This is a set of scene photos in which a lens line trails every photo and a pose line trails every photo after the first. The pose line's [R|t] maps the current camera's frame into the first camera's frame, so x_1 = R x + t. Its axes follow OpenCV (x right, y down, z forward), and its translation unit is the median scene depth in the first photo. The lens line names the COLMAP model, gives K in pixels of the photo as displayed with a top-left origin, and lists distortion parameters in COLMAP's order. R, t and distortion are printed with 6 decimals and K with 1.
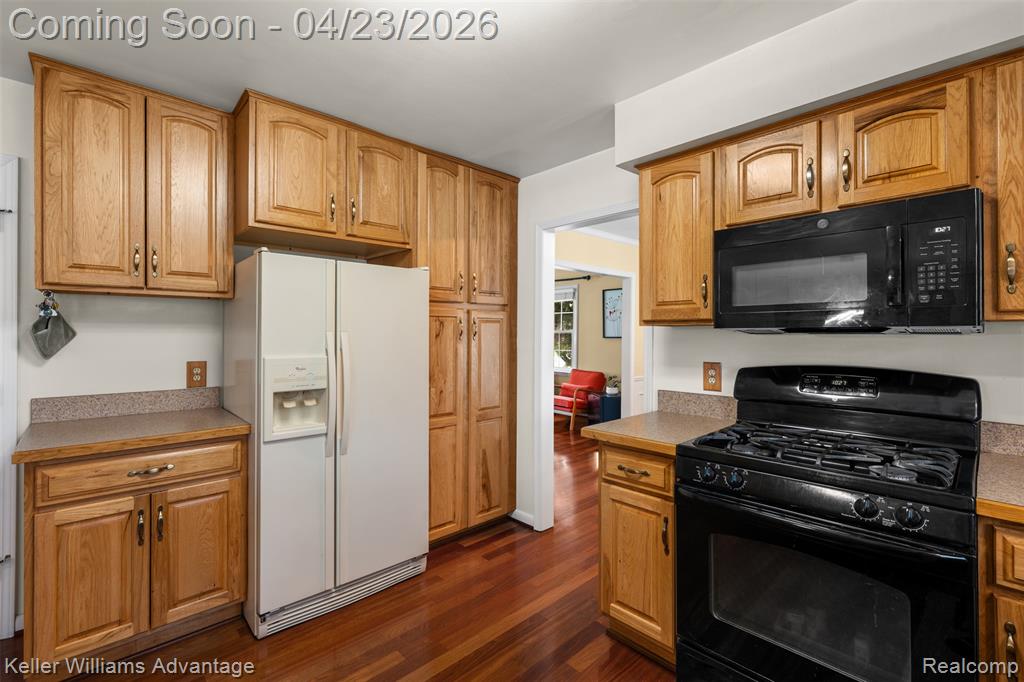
lens RADIAL K [[451.9, 0, 513.3], [0, 451.9, 338.8], [0, 0, 1]] dist [-0.000632, 0.000396]
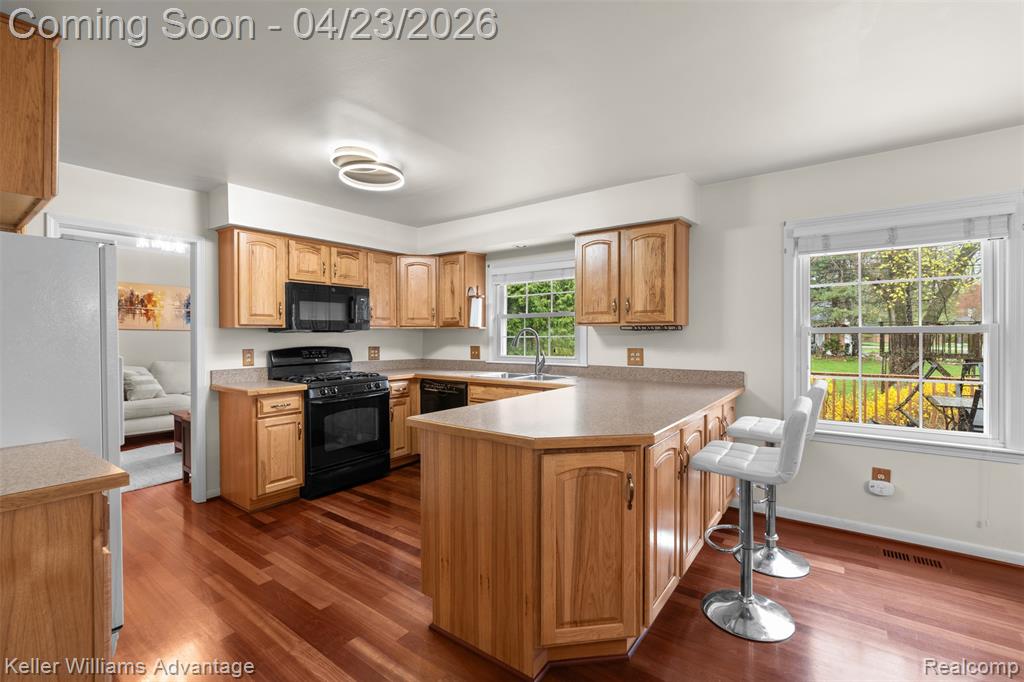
lens RADIAL K [[451.9, 0, 513.3], [0, 451.9, 338.8], [0, 0, 1]] dist [-0.000632, 0.000396]
pose [[-0.163509, -0.011184, 0.986478, -1.648897], [0.008607, 0.999882, 0.012762, -0.000695], [-0.986504, 0.010577, -0.163394, 0.331778]]
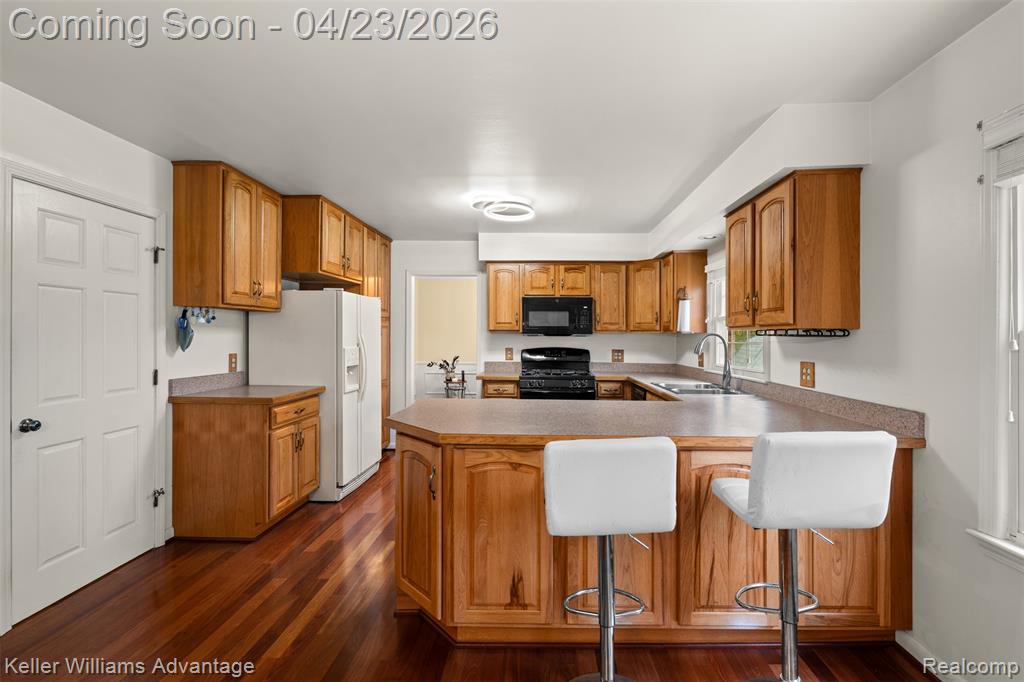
lens RADIAL K [[463.8, 0, 539.2], [0, 463.8, 340.6], [0, 0, 1]] dist [0.001122, 0.000165]
pose [[0.696929, -0.003197, 0.717133, -1.366916], [-0.001788, 0.999979, 0.006196, -0.001999], [-0.717138, -0.005601, 0.696909, -0.914914]]
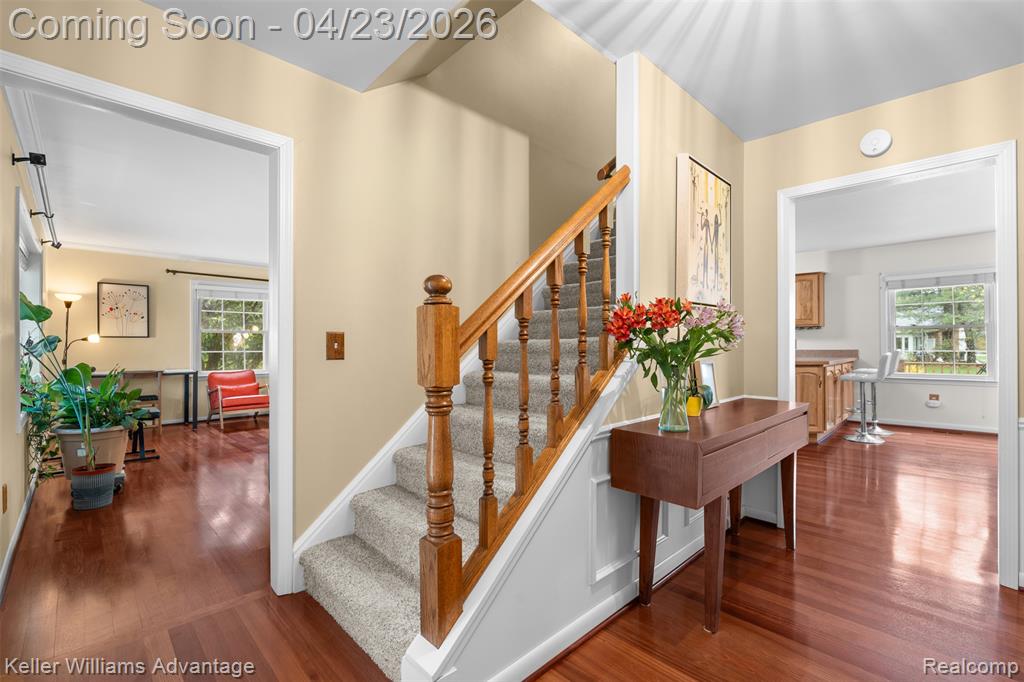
lens RADIAL K [[447.9, 0, 512.0], [0, 447.9, 341.0], [0, 0, 1]] dist [-0.000692, 0.000071]
pose [[-0.004247, 0.004876, 0.999979, -3.379060], [0.010592, 0.999932, -0.004830, 0.078598], [-0.999935, 0.010571, -0.004298, 1.743036]]
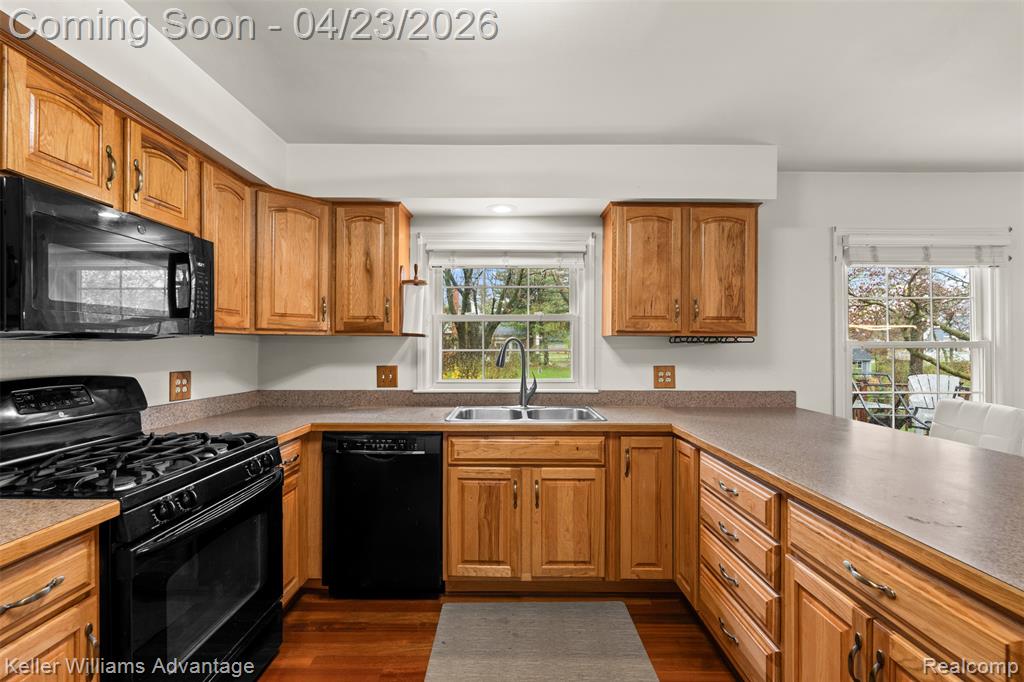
lens RADIAL K [[455.2, 0, 513.3], [0, 455.2, 343.4], [0, 0, 1]] dist [0.000645, 0.000215]
pose [[-0.717585, -0.001247, 0.696470, -0.487181], [-0.000603, 0.999999, 0.001169, -0.006129], [-0.696471, 0.000418, -0.717585, 0.932746]]
